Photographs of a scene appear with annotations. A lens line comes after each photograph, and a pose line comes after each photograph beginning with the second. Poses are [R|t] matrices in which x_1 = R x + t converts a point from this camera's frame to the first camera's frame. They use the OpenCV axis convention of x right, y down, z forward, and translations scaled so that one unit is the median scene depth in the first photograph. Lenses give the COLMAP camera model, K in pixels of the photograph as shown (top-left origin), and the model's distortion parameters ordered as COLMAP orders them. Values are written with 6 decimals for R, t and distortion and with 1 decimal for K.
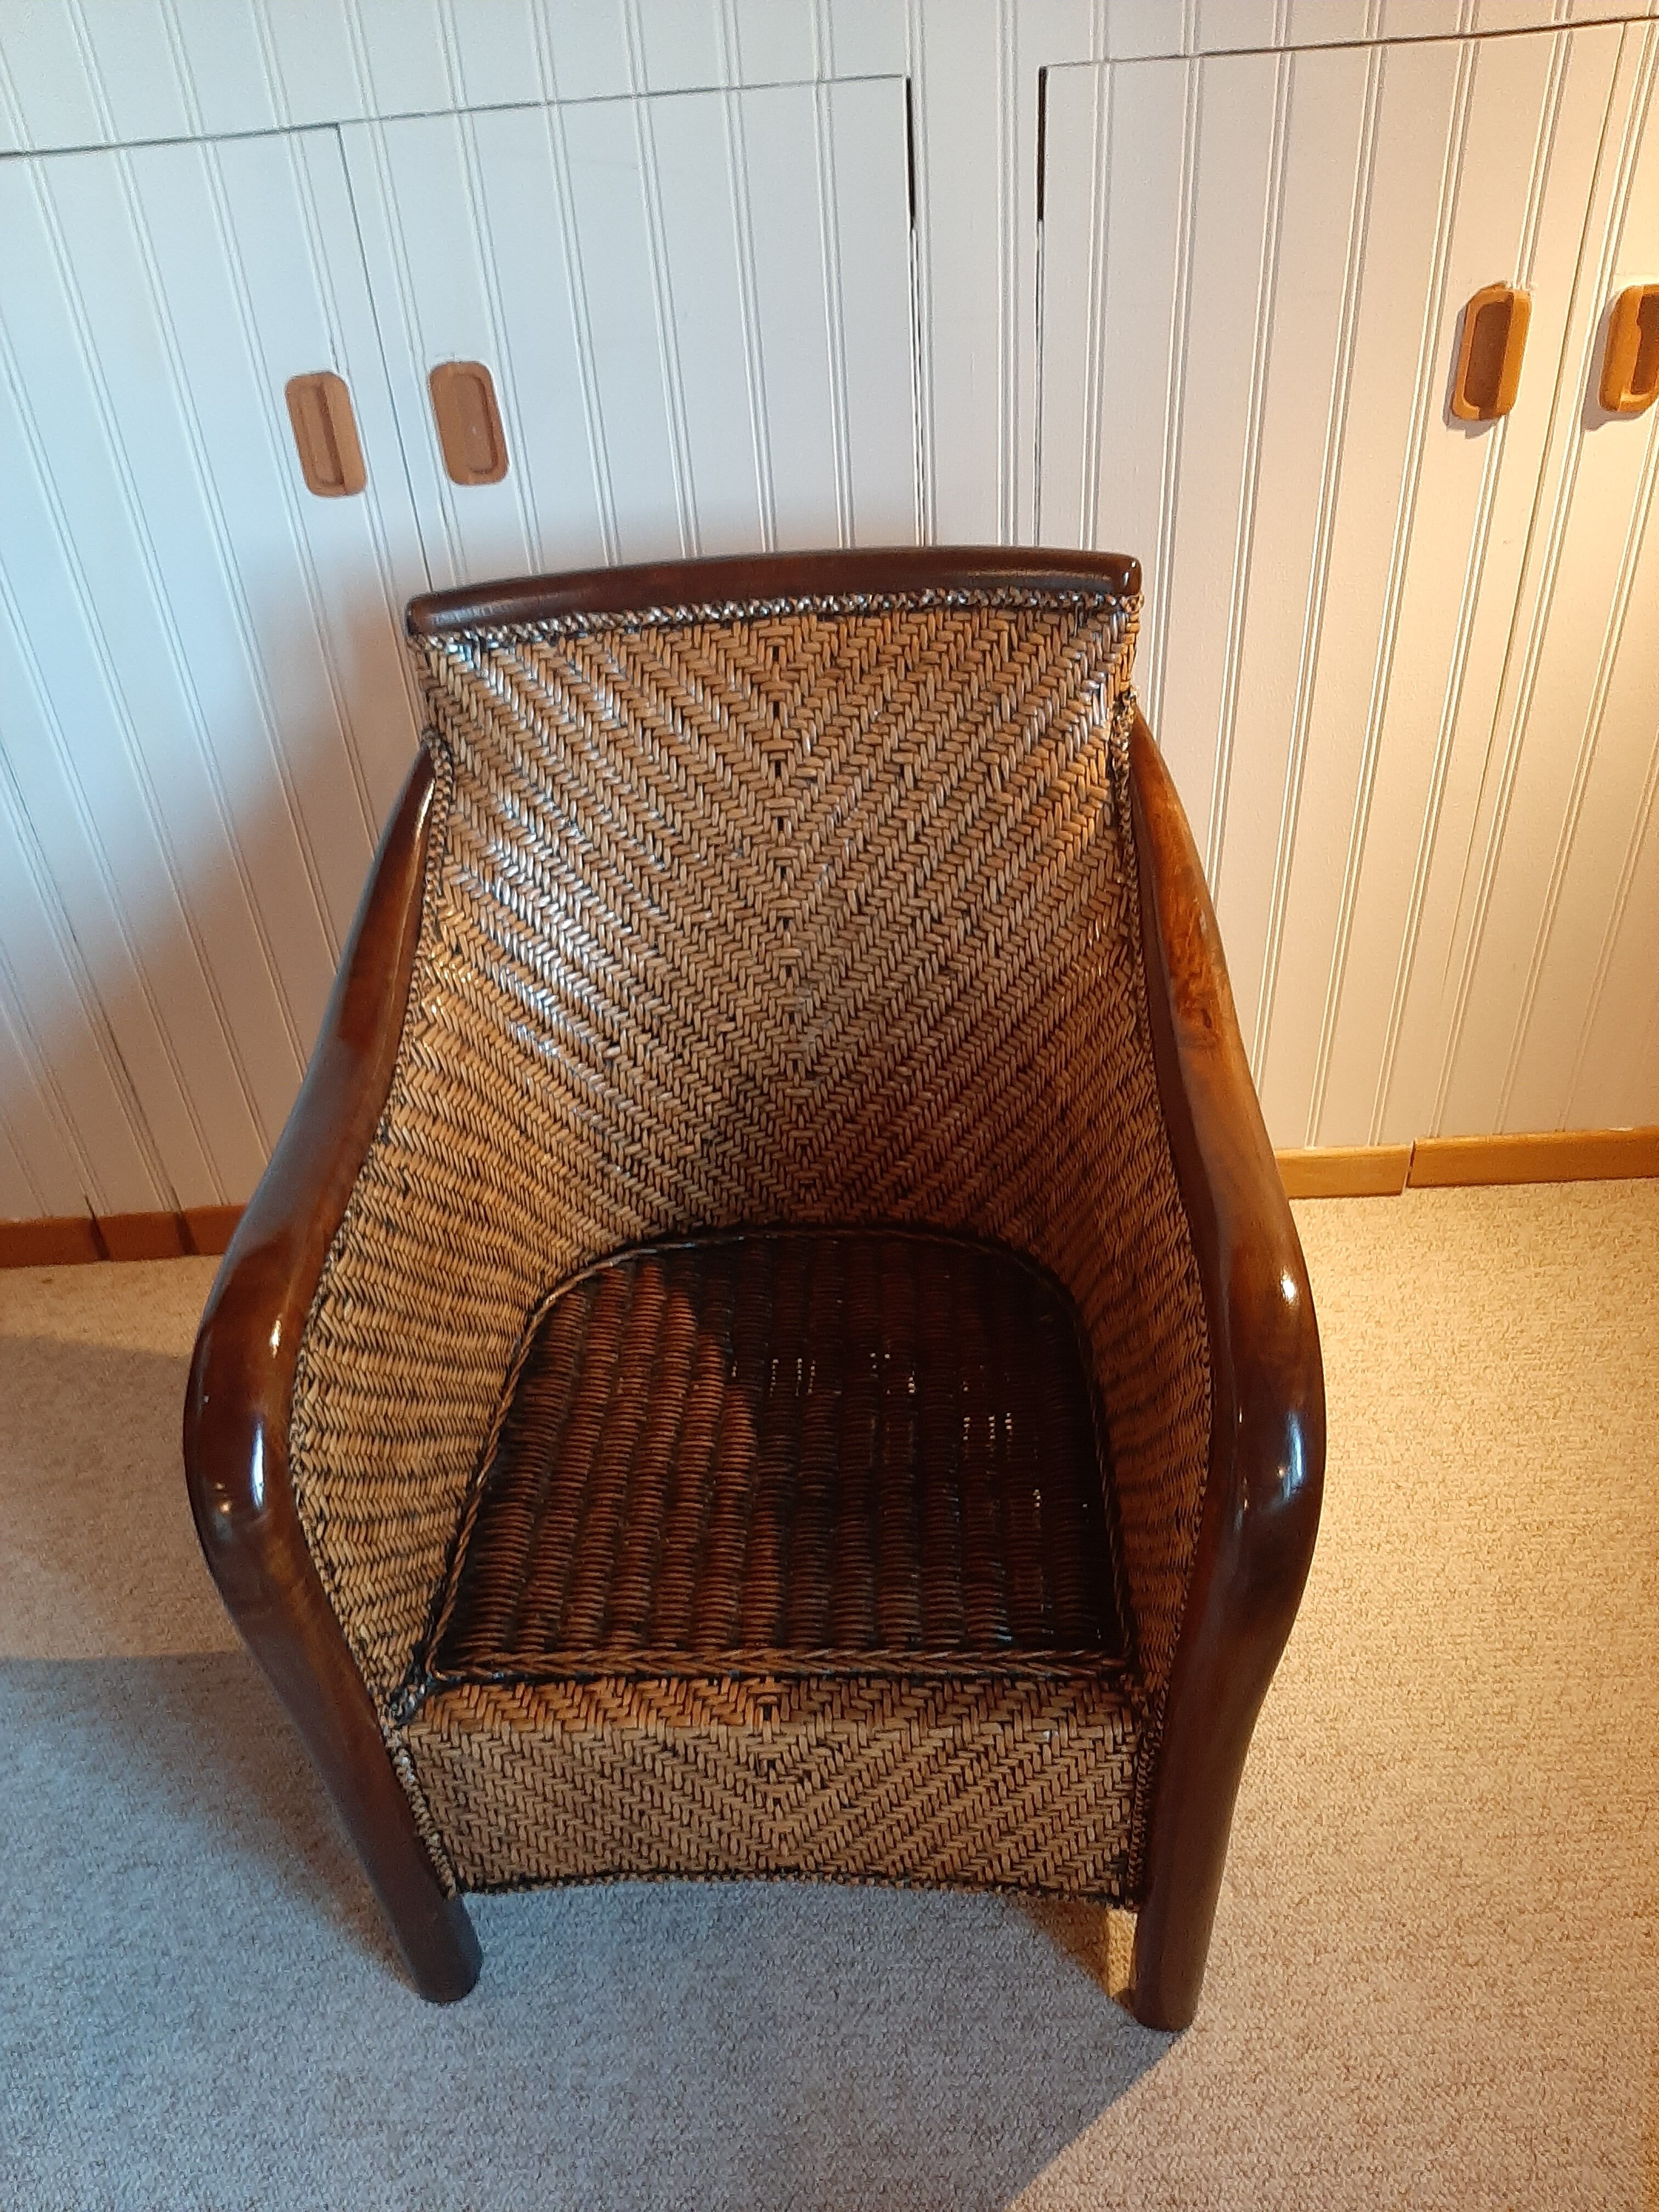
lens RADIAL K [[1661.9, 0, 829.7], [0, 1661.9, 1119.8], [0, 0, 1]] dist [-0.012695, -0.005441]
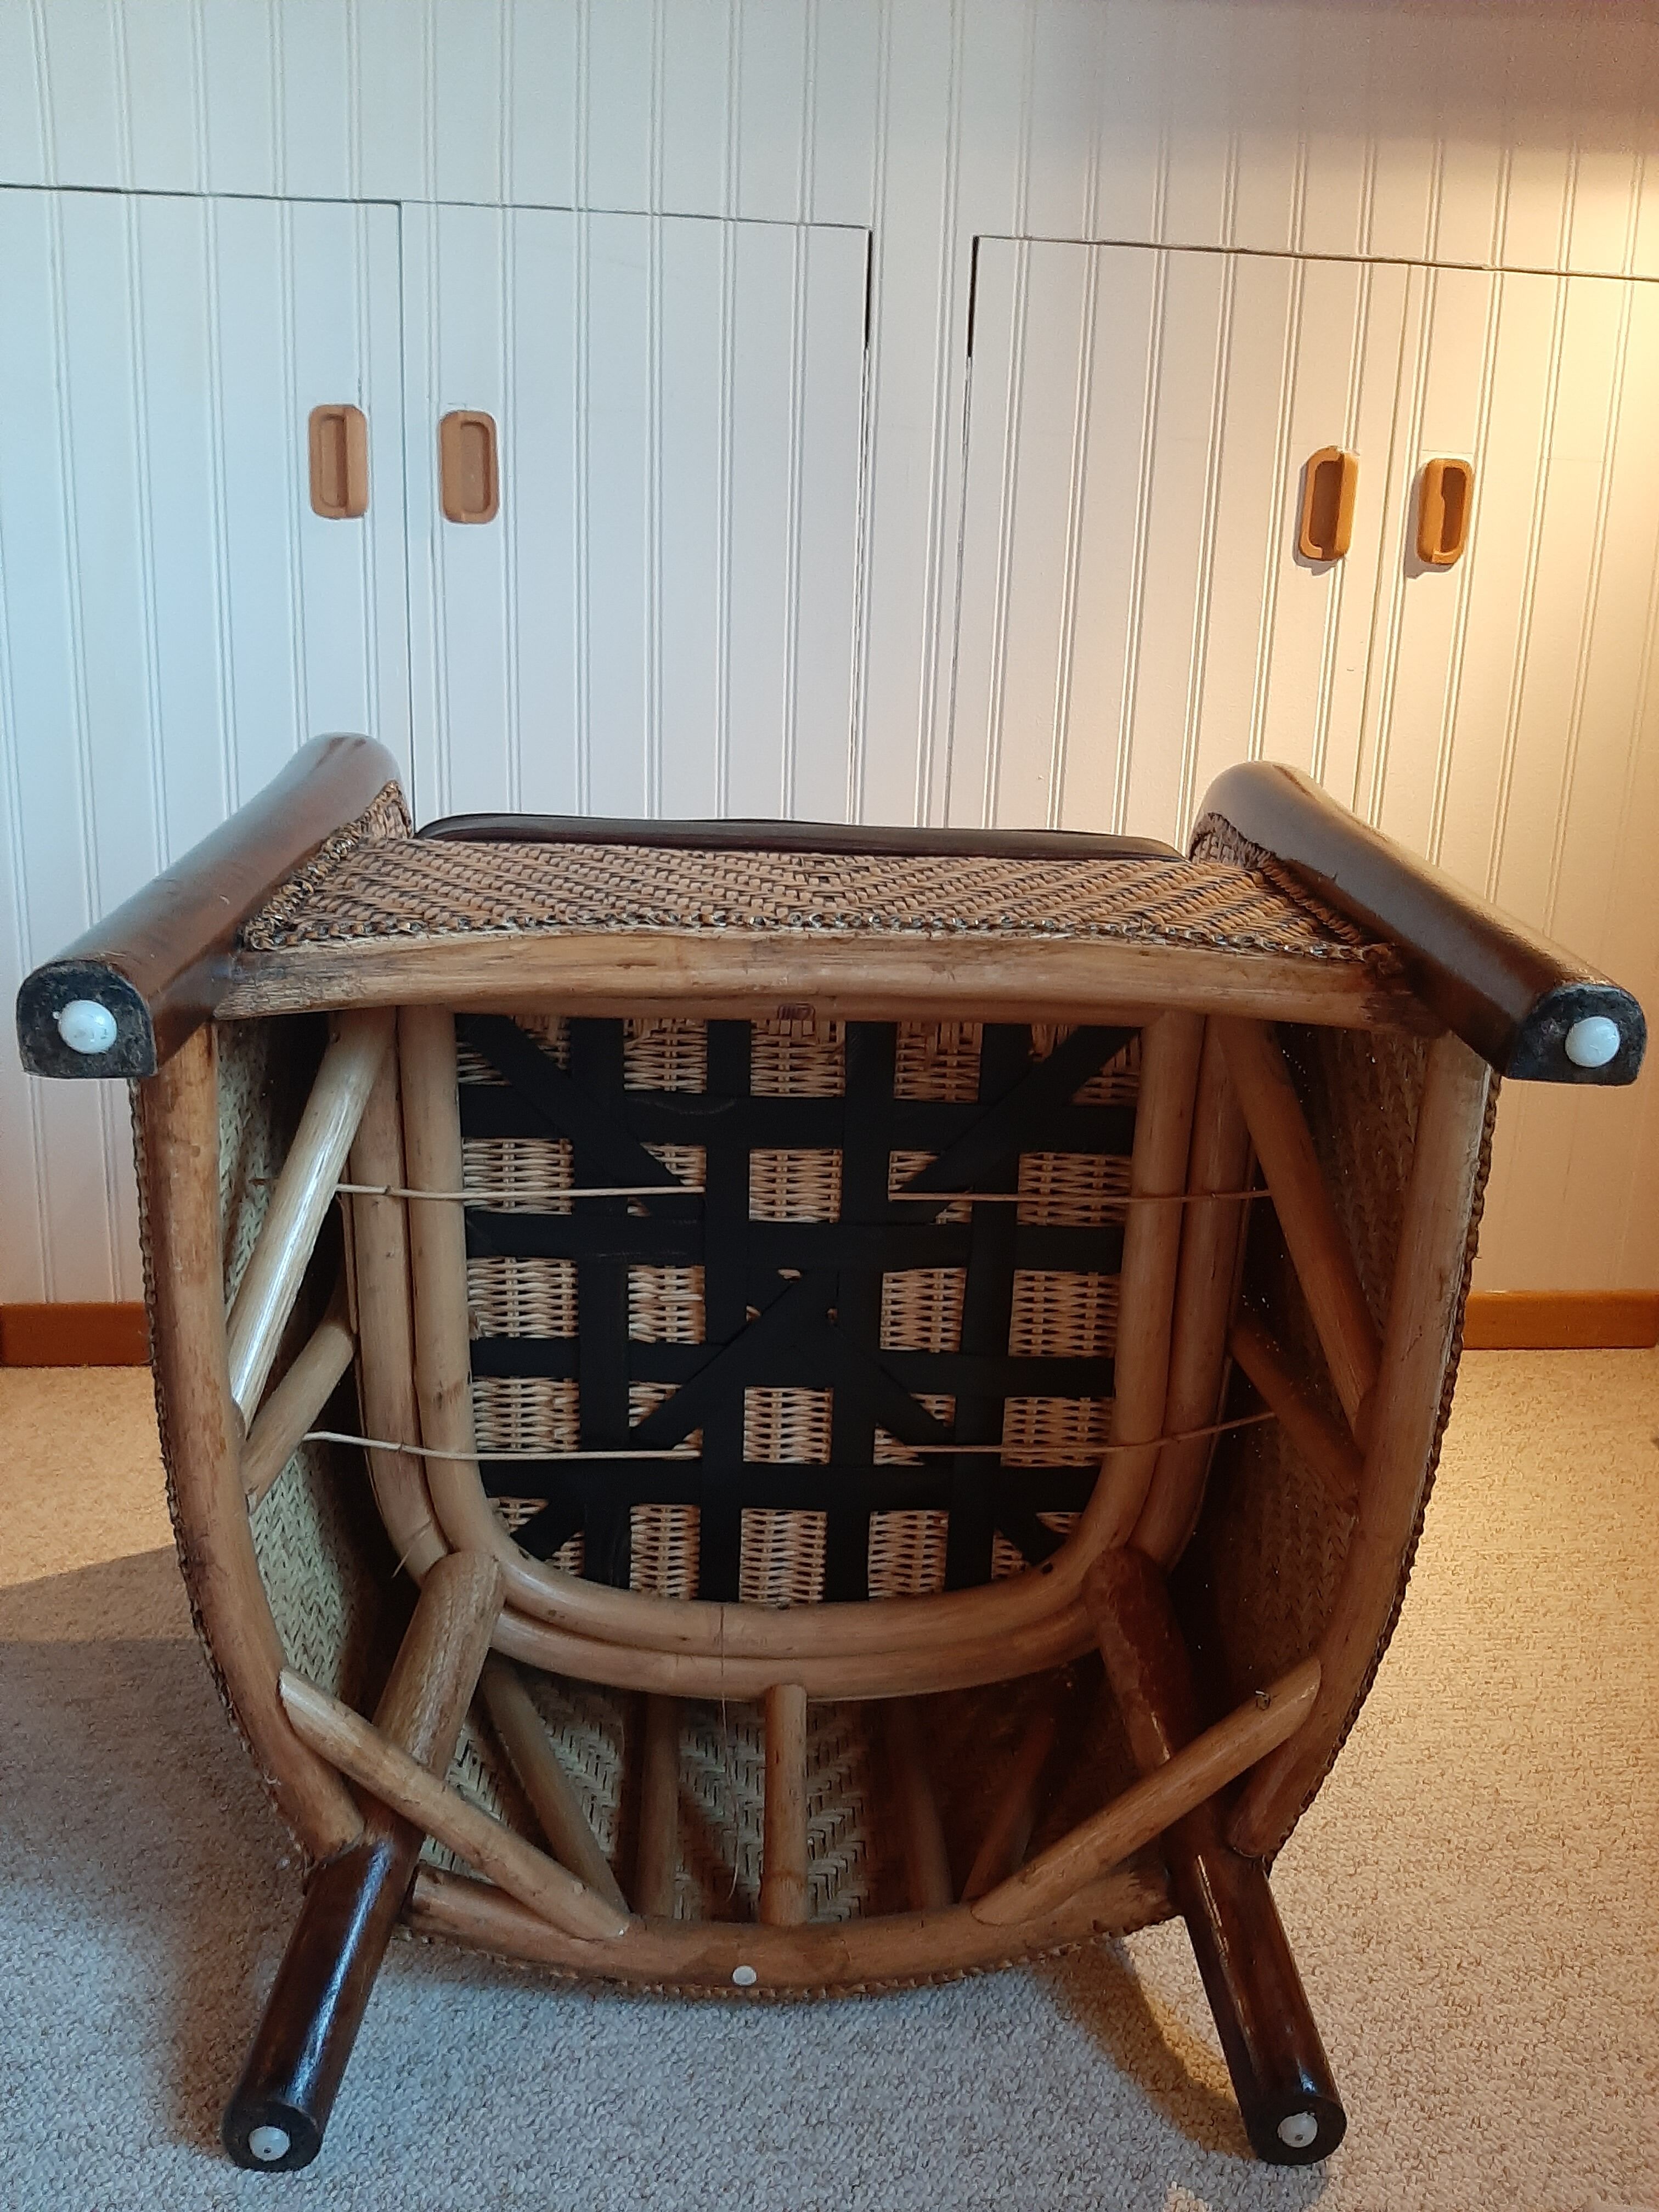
lens RADIAL K [[1661.9, 0, 817.7], [0, 1661.9, 1113.9], [0, 0, 1]] dist [-0.012695, -0.005441]
pose [[0.991234, 0.064075, 0.115537, -0.089235], [-0.012995, 0.917563, -0.397378, 0.458074], [-0.131475, 0.392393, 0.910353, 0.119058]]
